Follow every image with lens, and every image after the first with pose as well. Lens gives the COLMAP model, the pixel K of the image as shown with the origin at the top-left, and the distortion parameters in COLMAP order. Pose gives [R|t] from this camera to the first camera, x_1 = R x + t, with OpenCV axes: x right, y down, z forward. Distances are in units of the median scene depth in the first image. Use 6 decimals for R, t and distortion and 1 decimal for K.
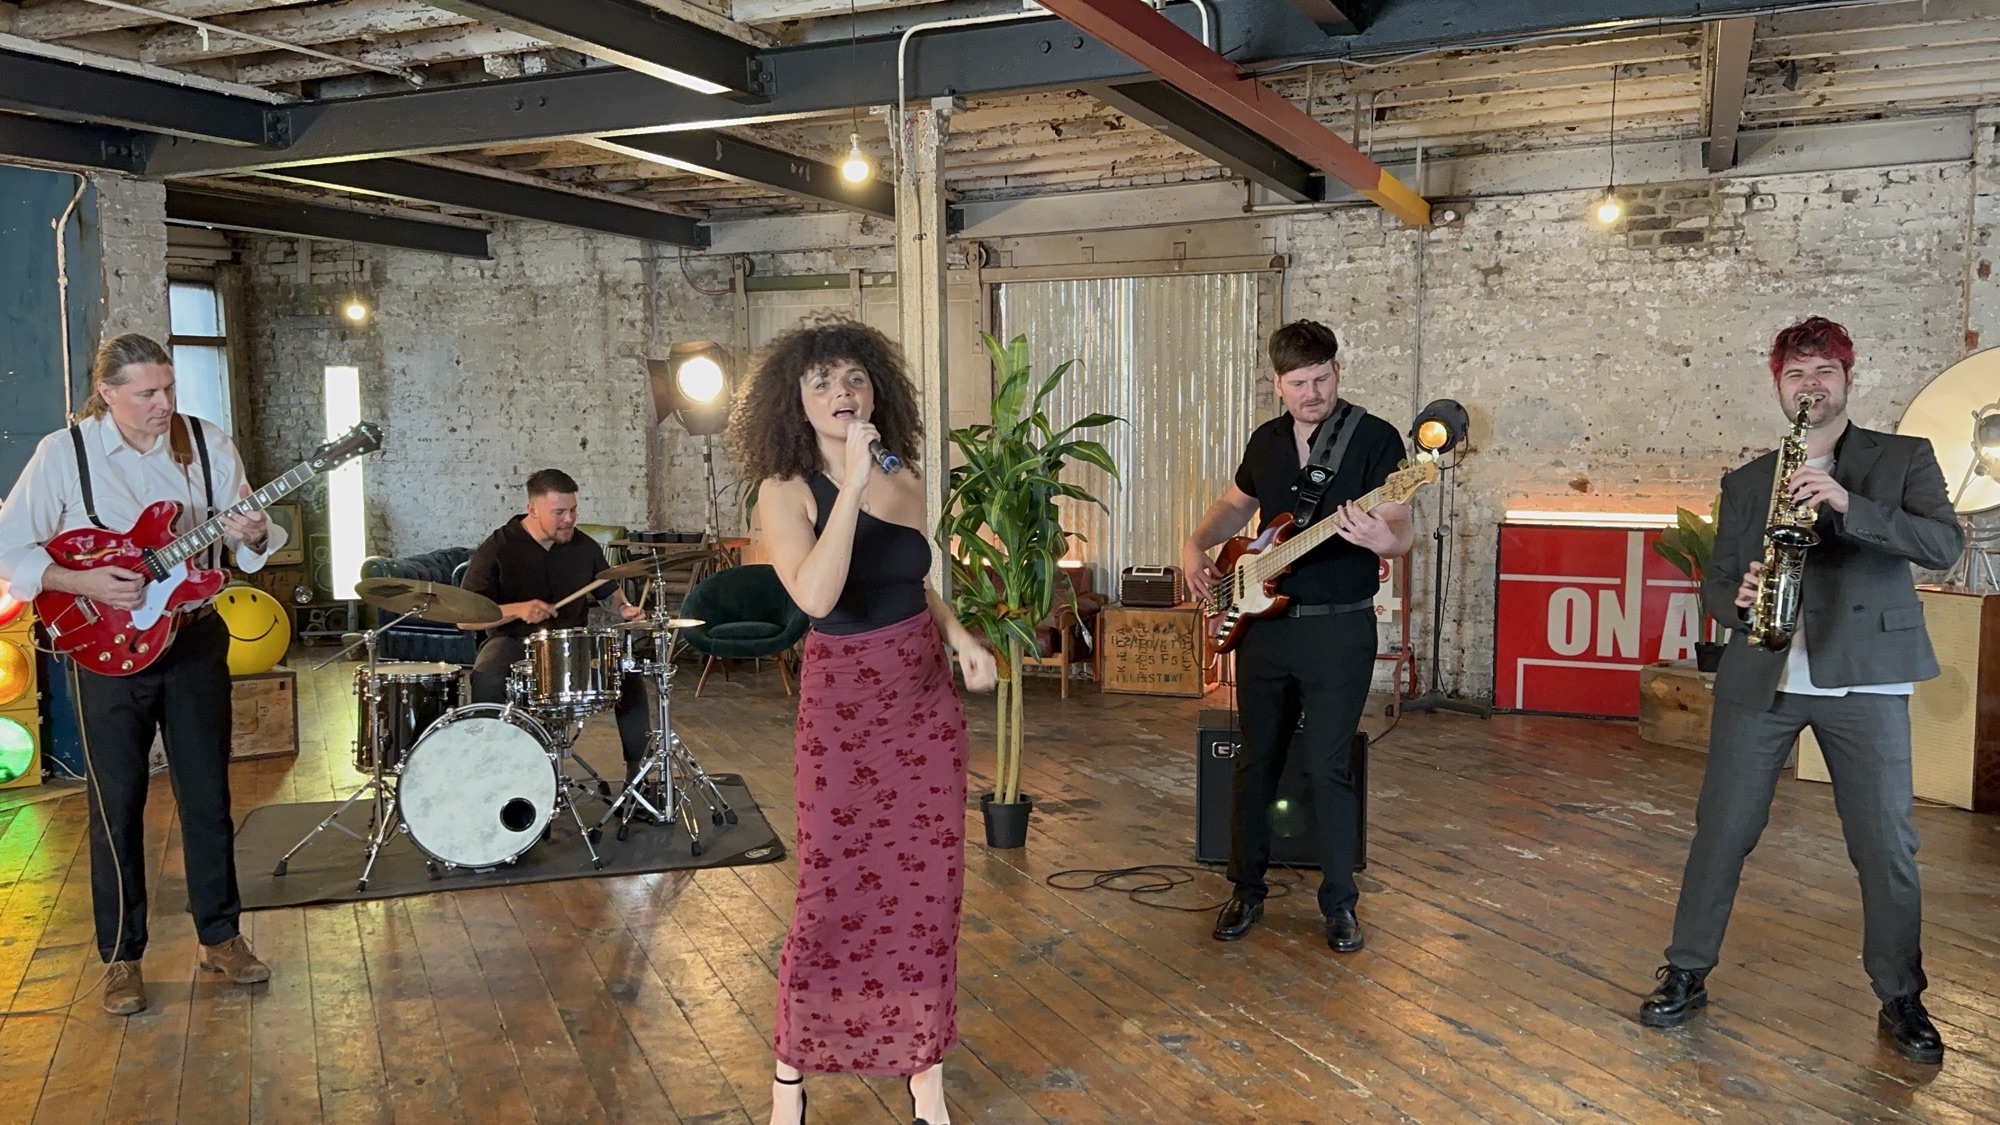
lens RADIAL K [[1642.6, 0, 981.3], [0, 1642.6, 591.1], [0, 0, 1]] dist [0.126835, -0.191663]
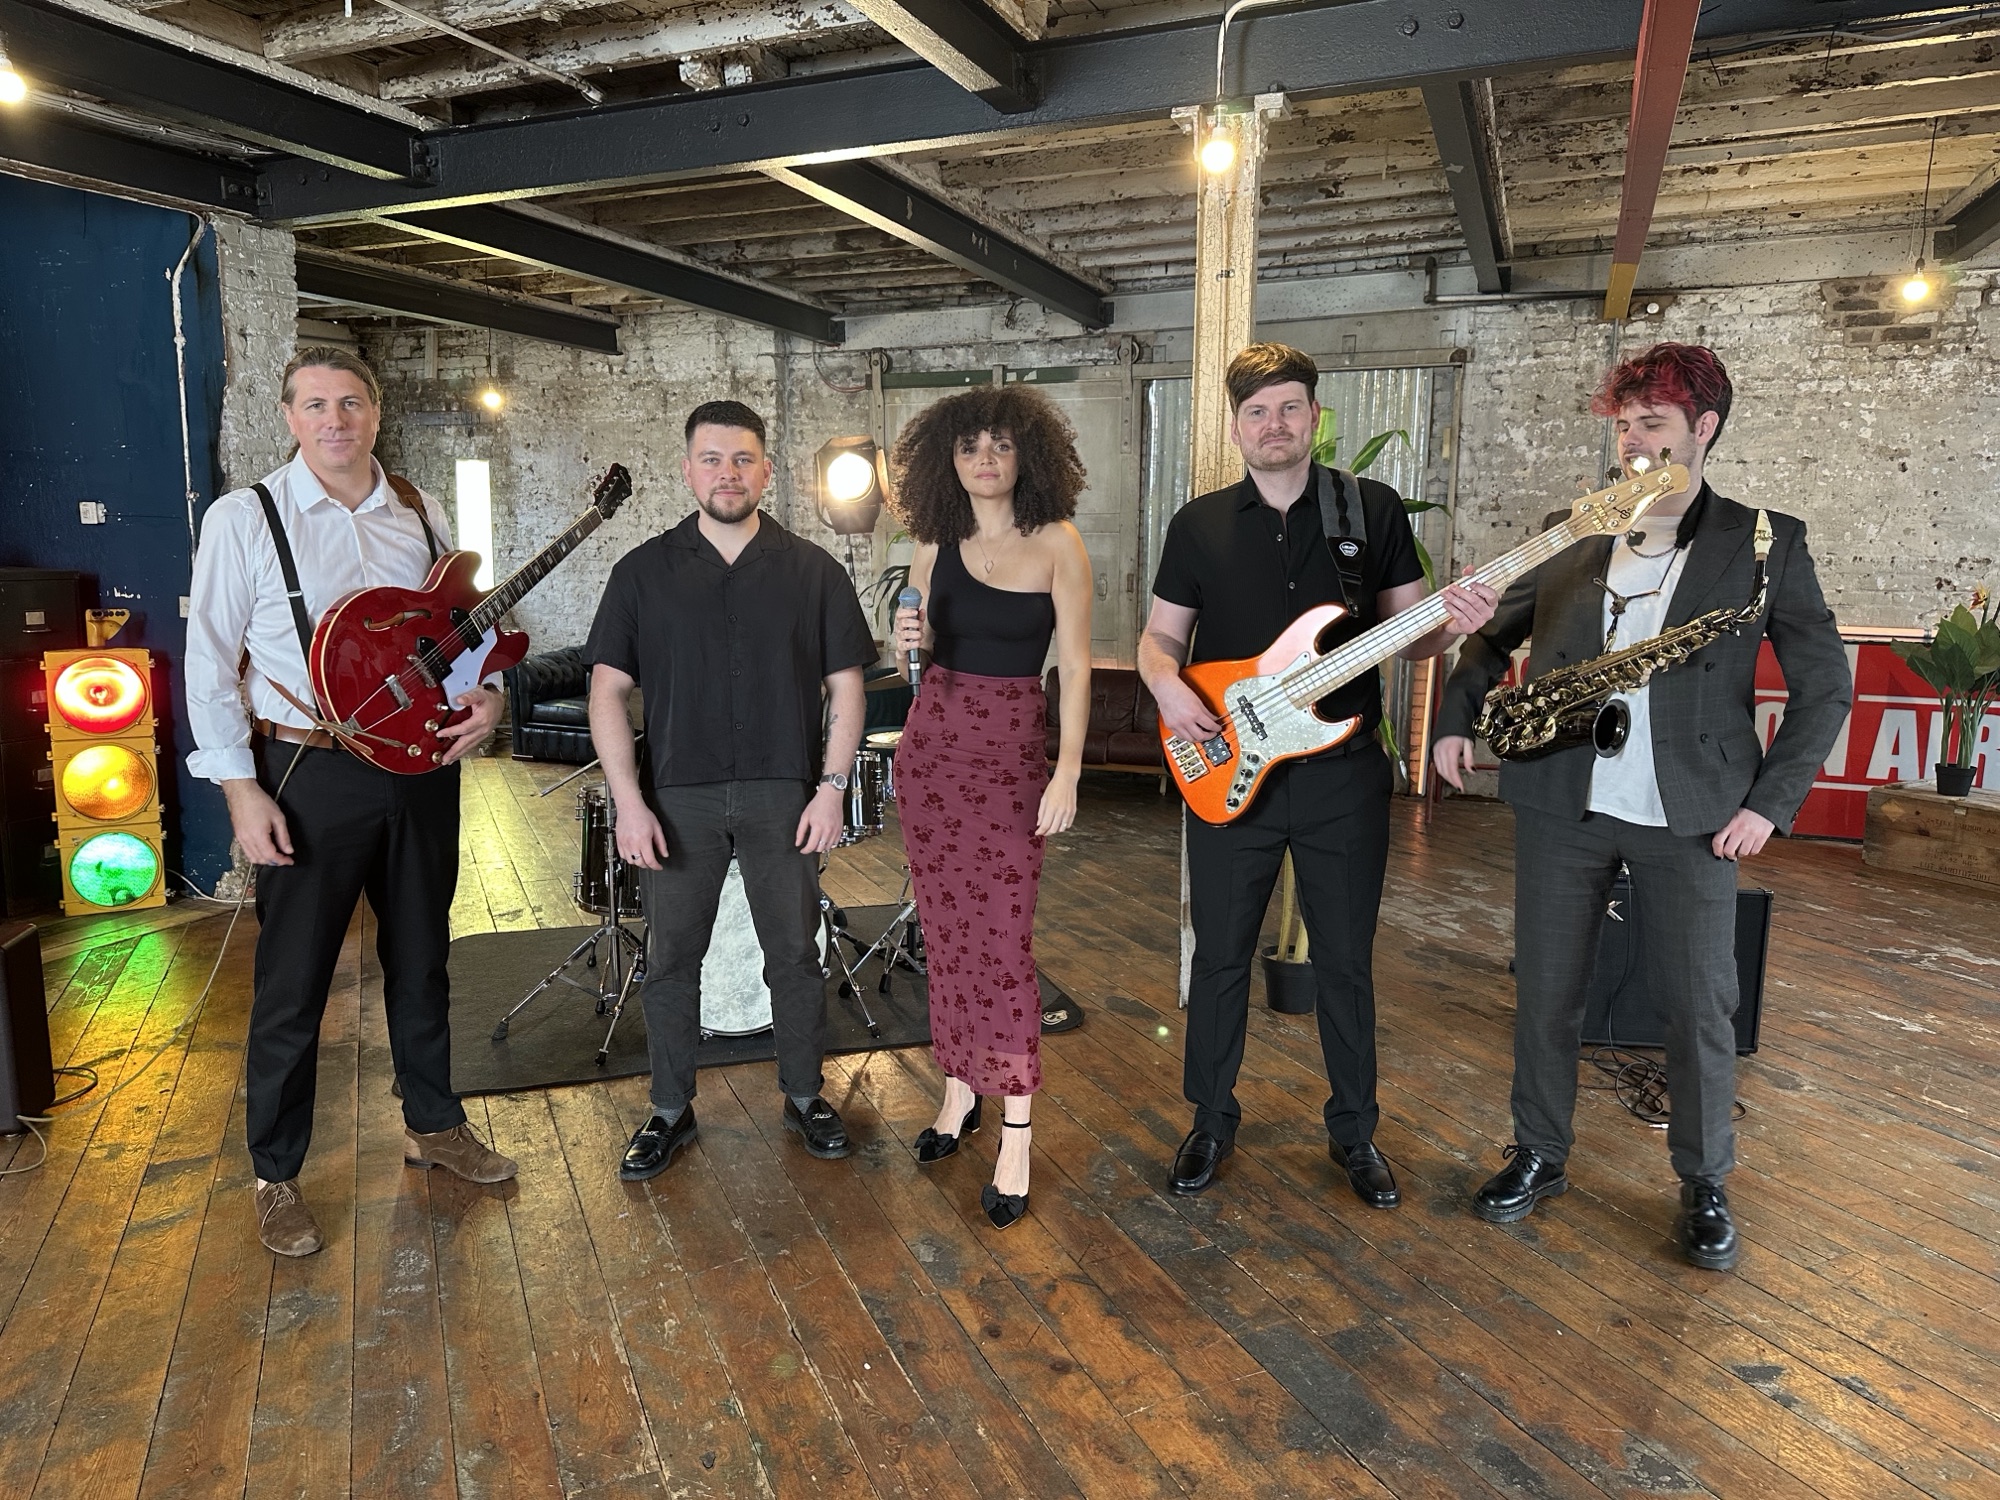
lens RADIAL K [[1377.9, 0, 1000.0], [0, 1377.9, 750.0], [0, 0, 1]] dist [0.054776, -0.057244]
pose [[0.999792, 0.010319, 0.017584, -0.109876], [-0.011173, 0.998725, 0.049221, -0.009596], [-0.017053, -0.049408, 0.998633, 0.215230]]
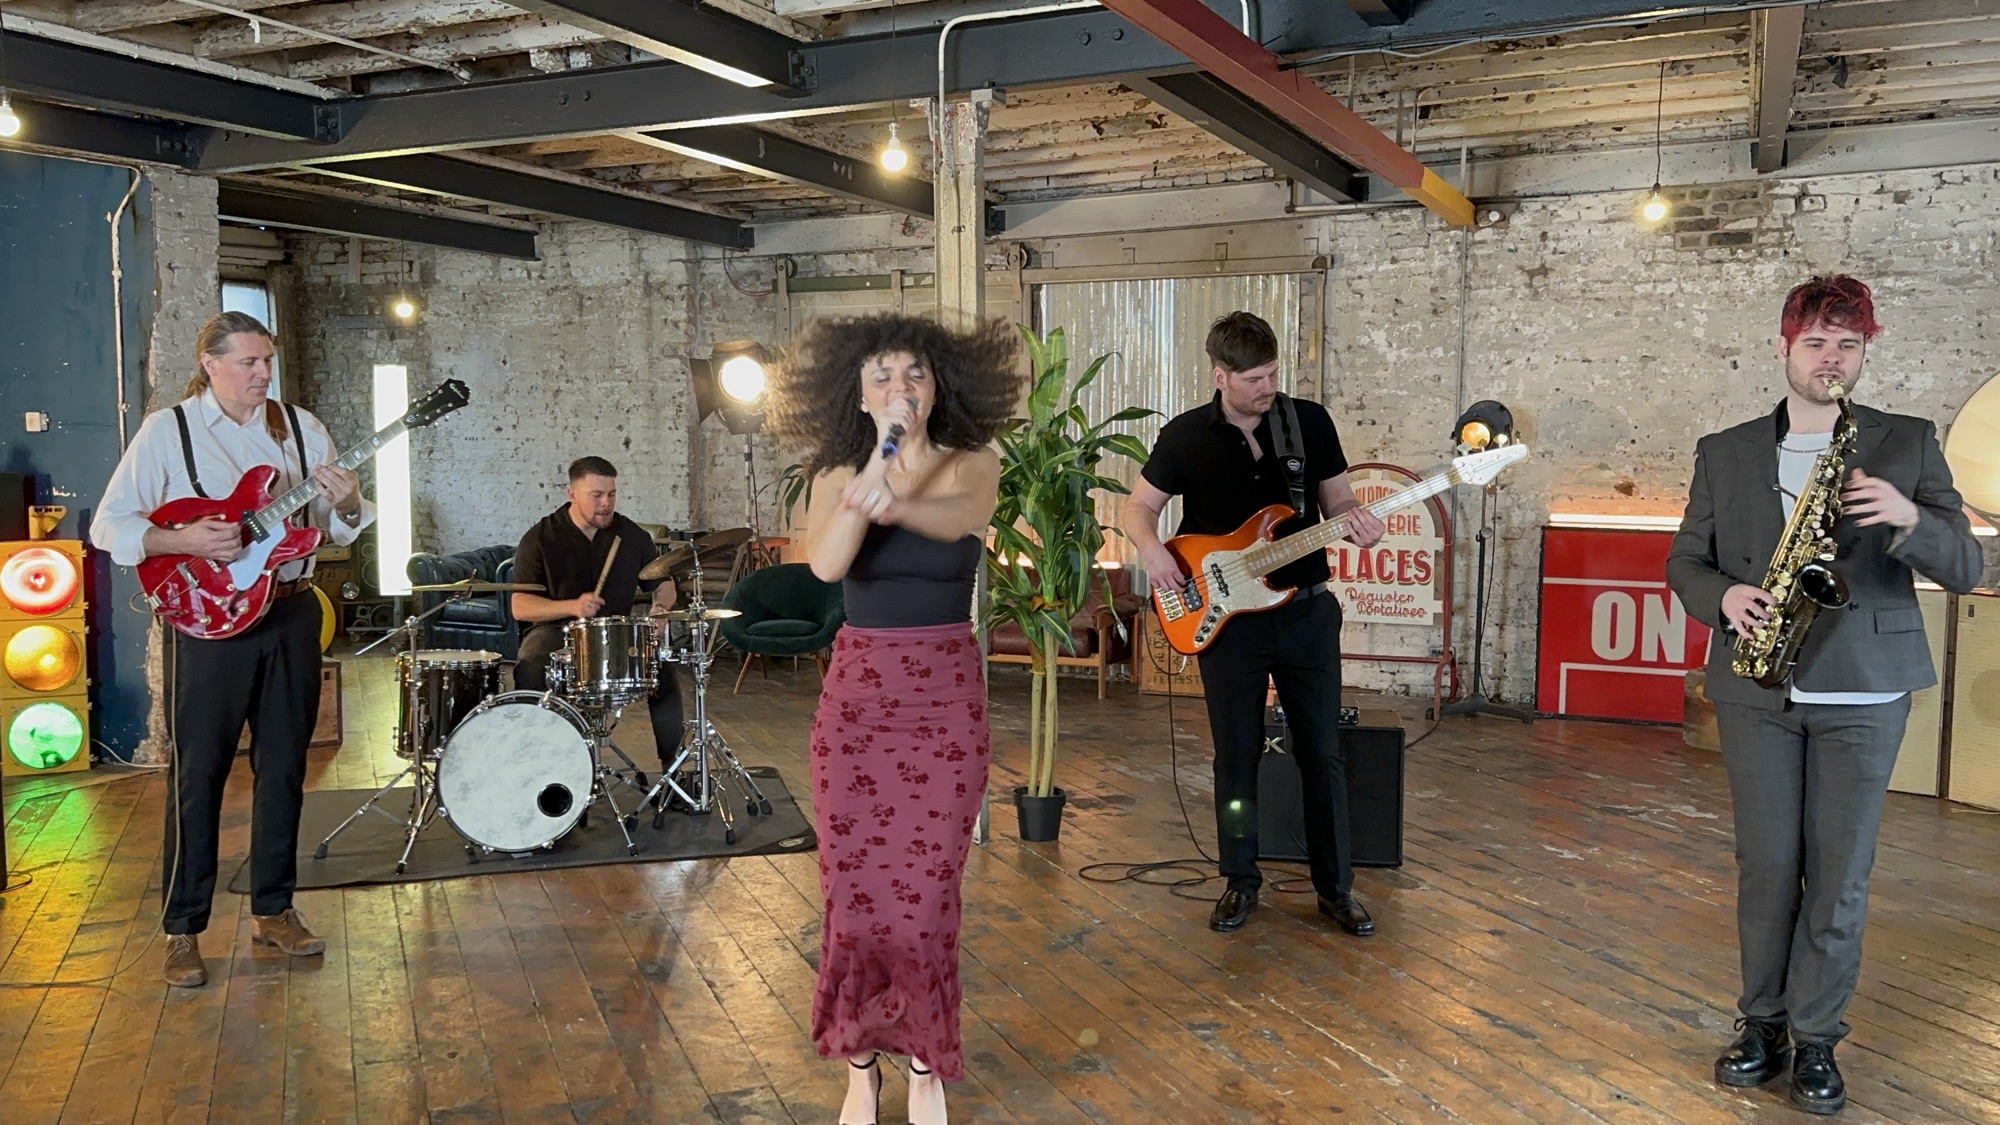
lens RADIAL K [[1642.6, 0, 981.3], [0, 1642.6, 591.1], [0, 0, 1]] dist [0.126835, -0.191663]
pose [[0.999631, 0.008906, -0.025651, 0.003029], [-0.009096, 0.999932, -0.007278, 0.008730], [0.025584, 0.007508, 0.999644, -0.000405]]
